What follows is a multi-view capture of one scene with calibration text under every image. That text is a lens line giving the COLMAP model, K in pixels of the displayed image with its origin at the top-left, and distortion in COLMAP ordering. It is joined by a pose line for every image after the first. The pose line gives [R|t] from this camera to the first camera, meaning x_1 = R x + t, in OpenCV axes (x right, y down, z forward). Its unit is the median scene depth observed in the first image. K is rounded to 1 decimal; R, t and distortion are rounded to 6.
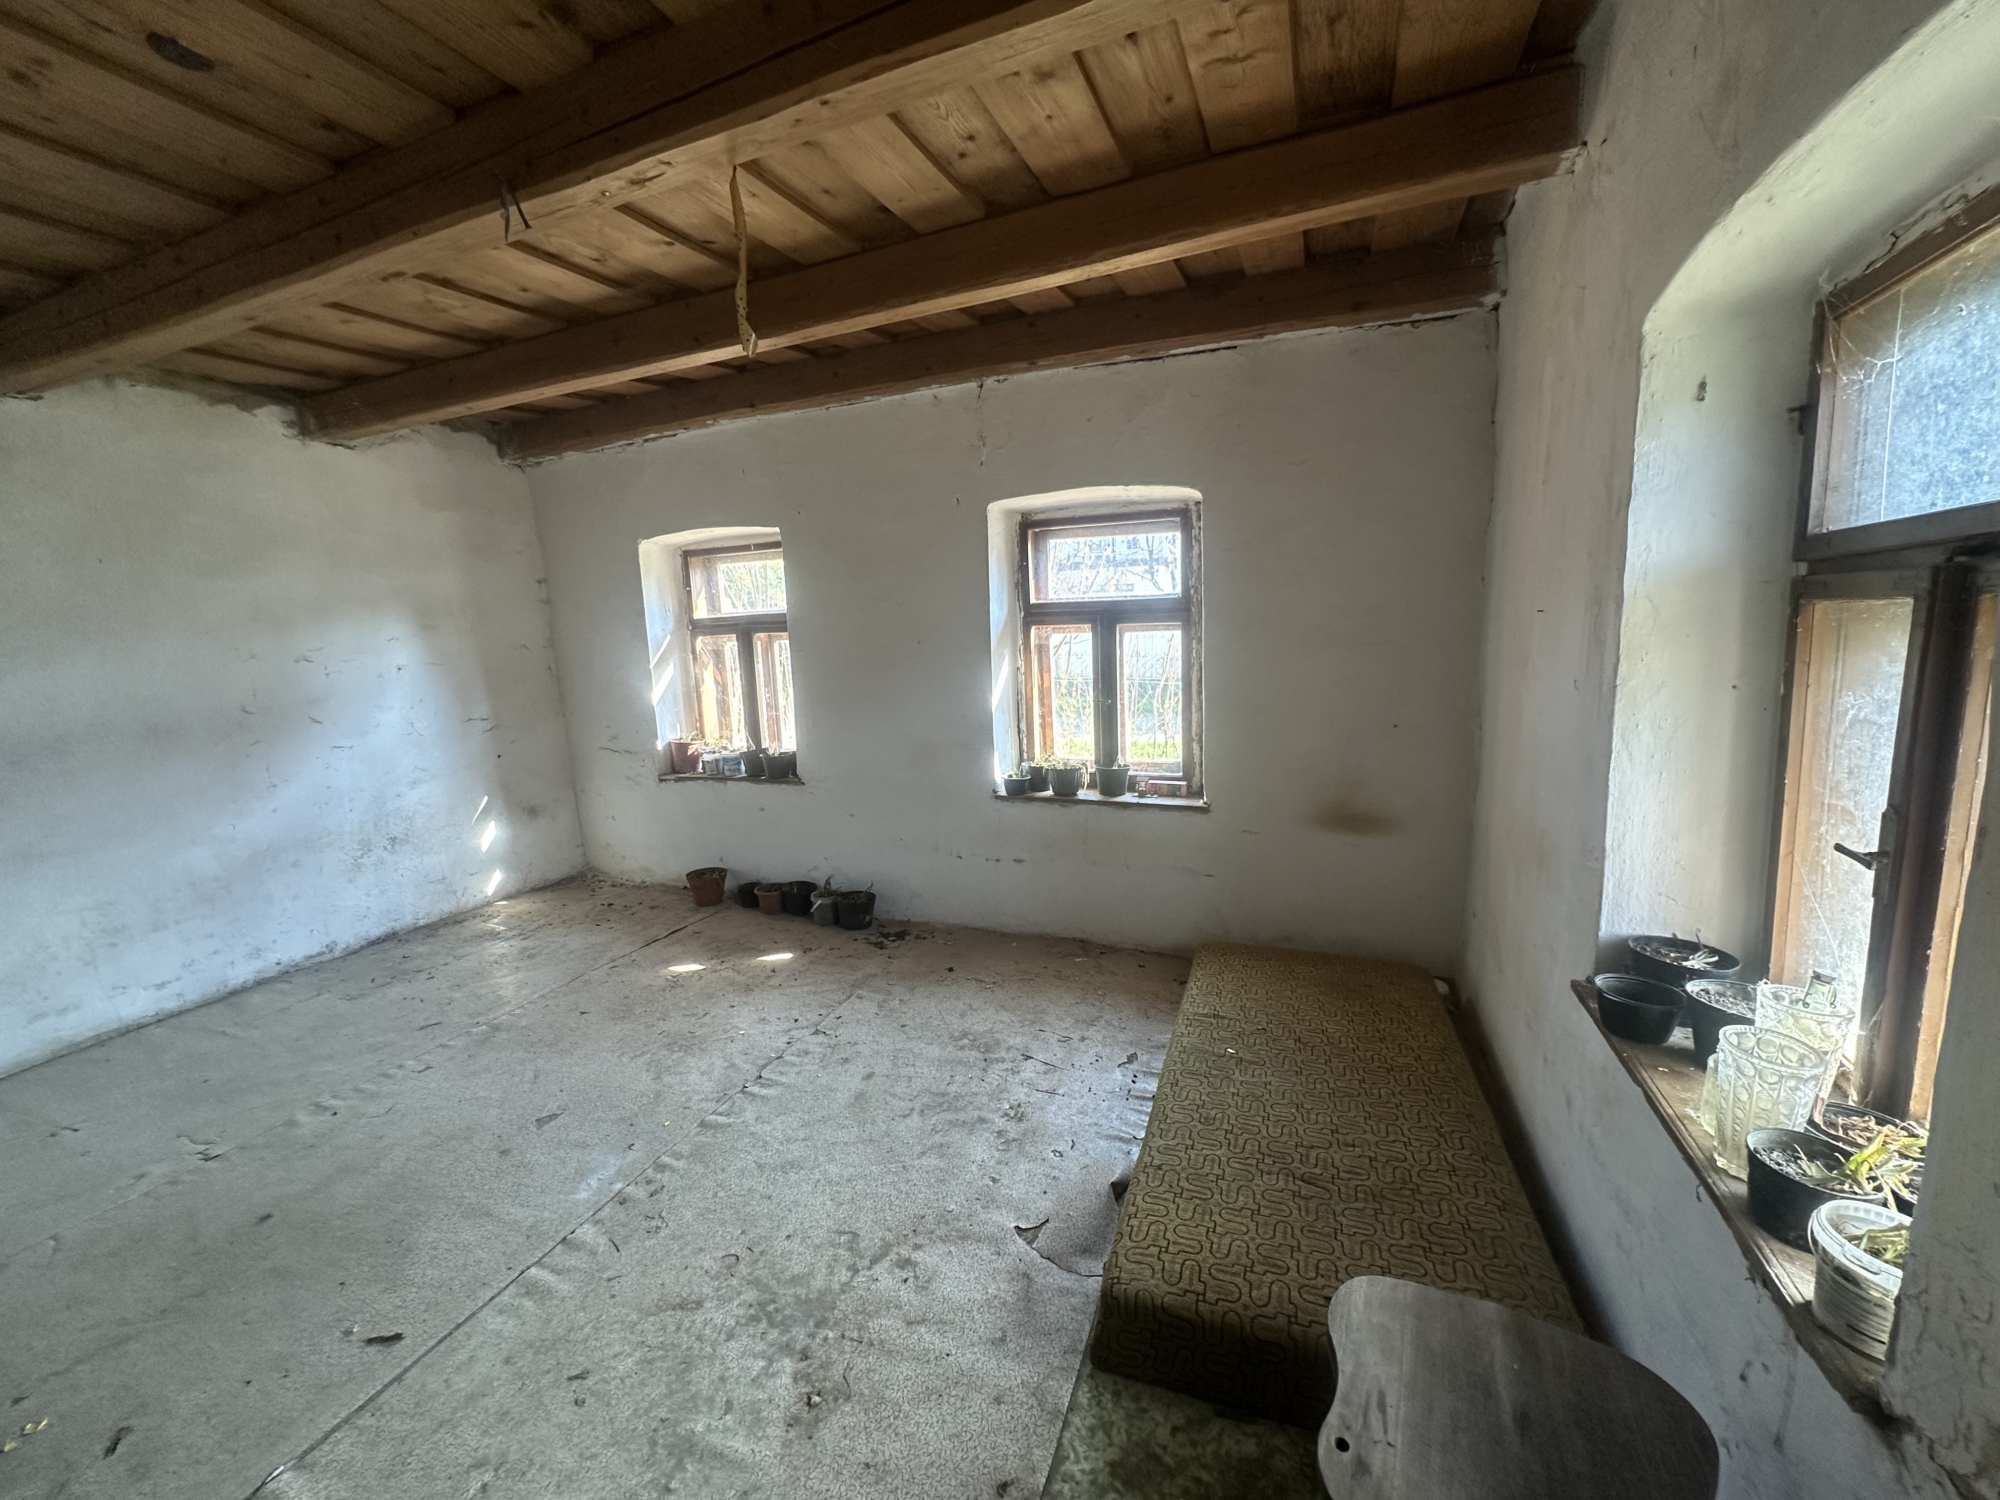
lens RADIAL K [[801.3, 0, 1000.0], [0, 801.3, 750.0], [0, 0, 1]] dist [-0.001202, -0.000072]
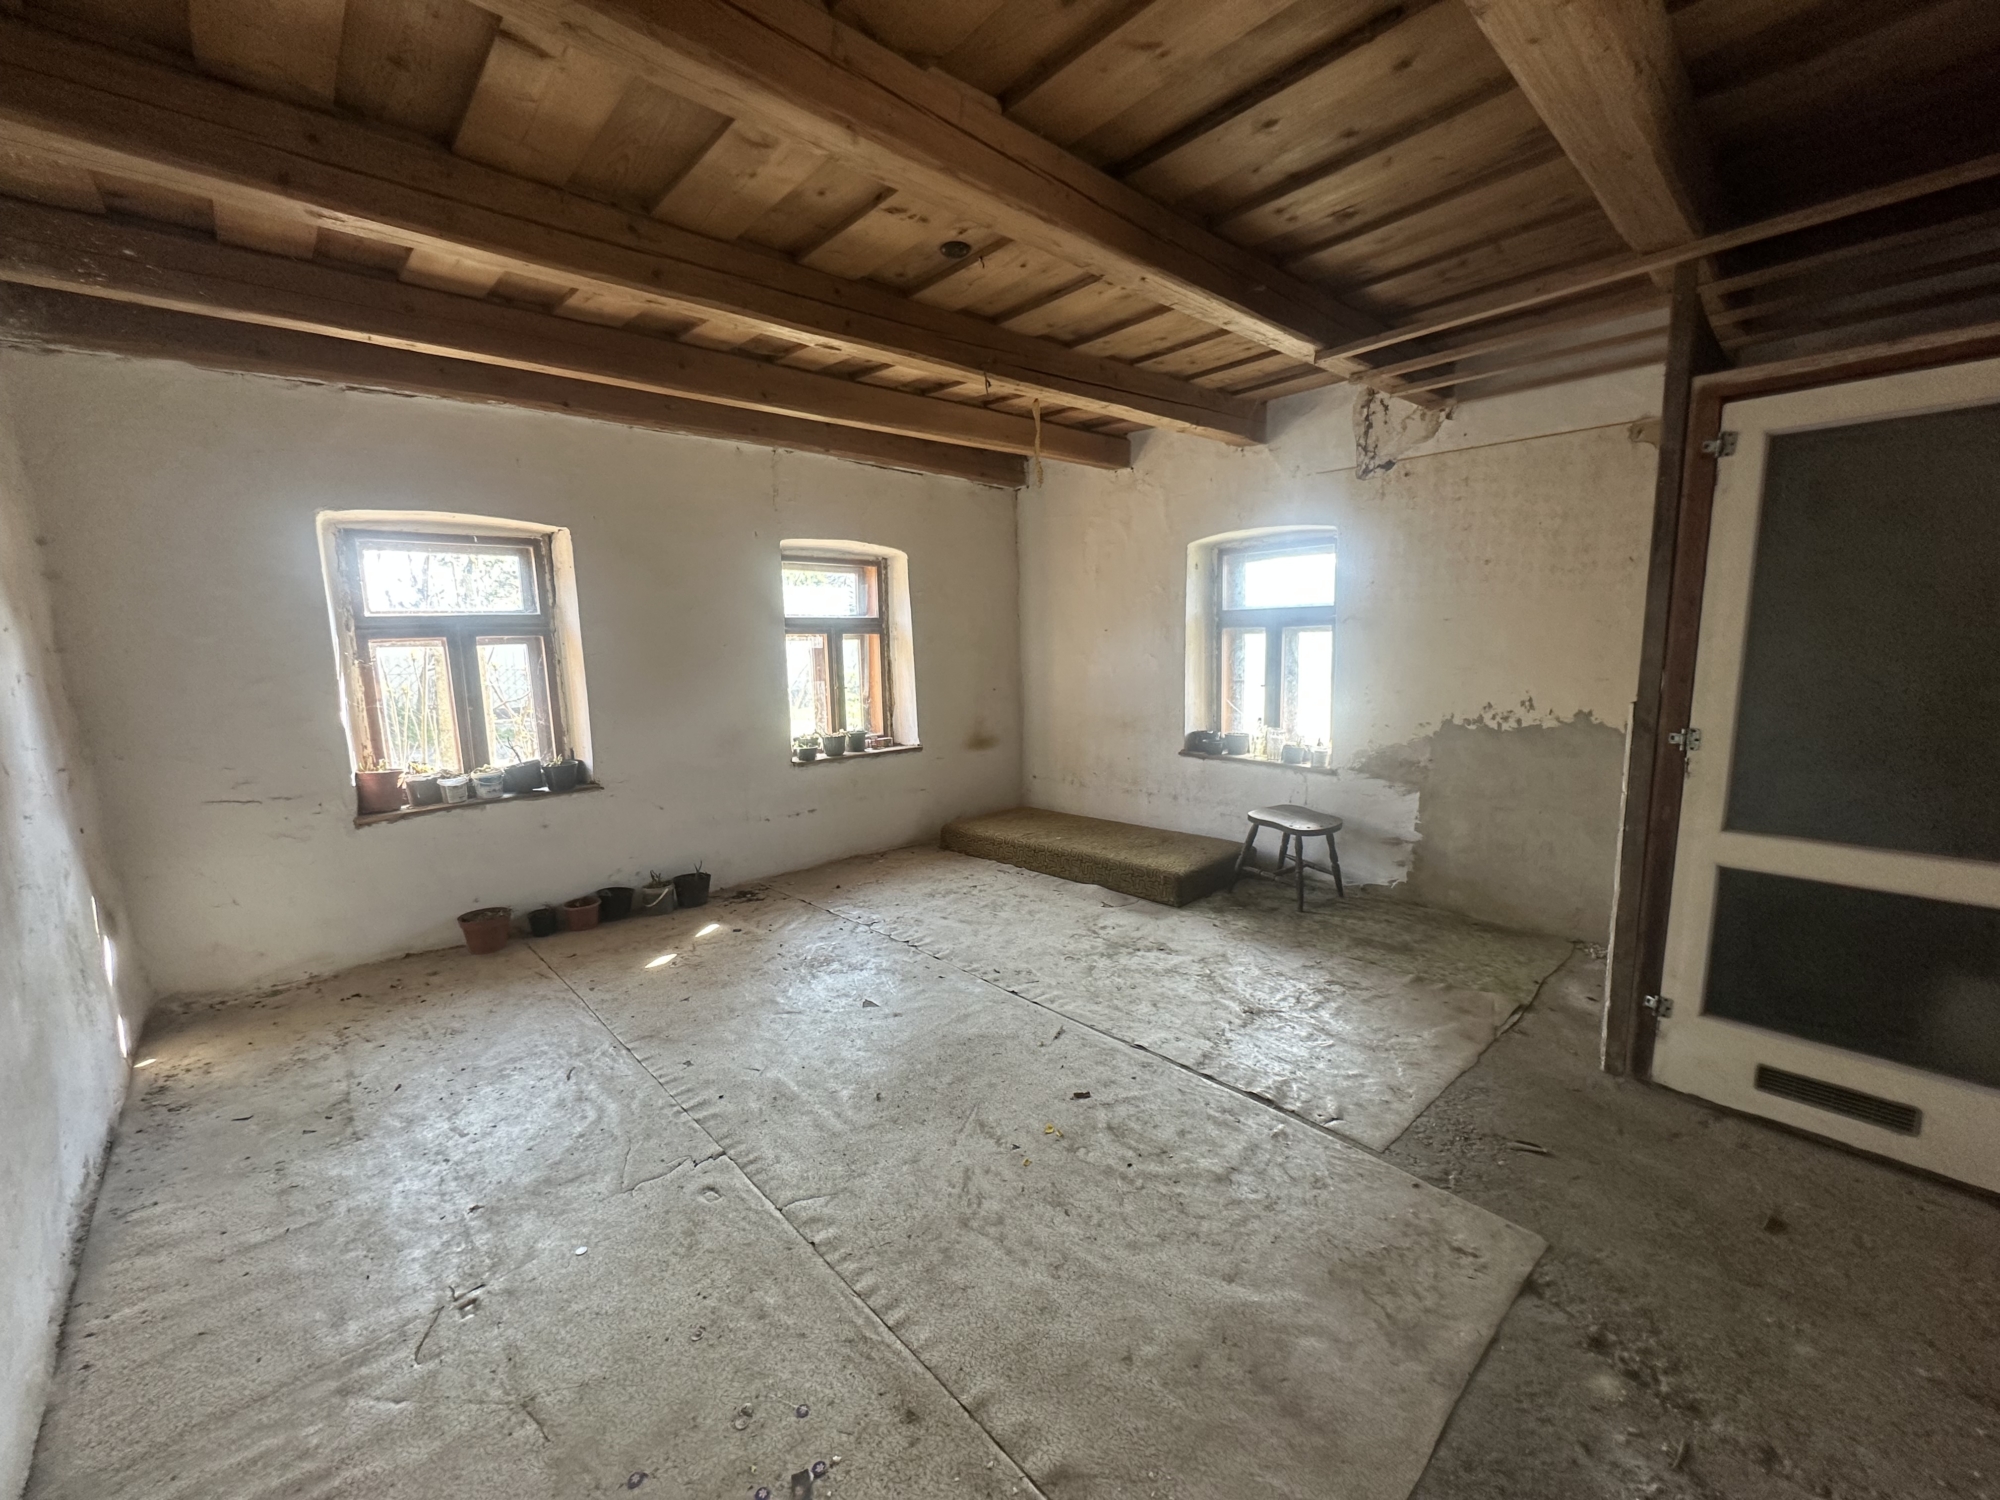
lens RADIAL K [[801.3, 0, 1000.0], [0, 801.3, 750.0], [0, 0, 1]] dist [-0.001202, -0.000072]
pose [[0.416825, -0.103593, 0.903064, -1.098915], [0.139841, 0.988966, 0.048900, 0.019075], [-0.898166, 0.105903, 0.426712, 0.154430]]
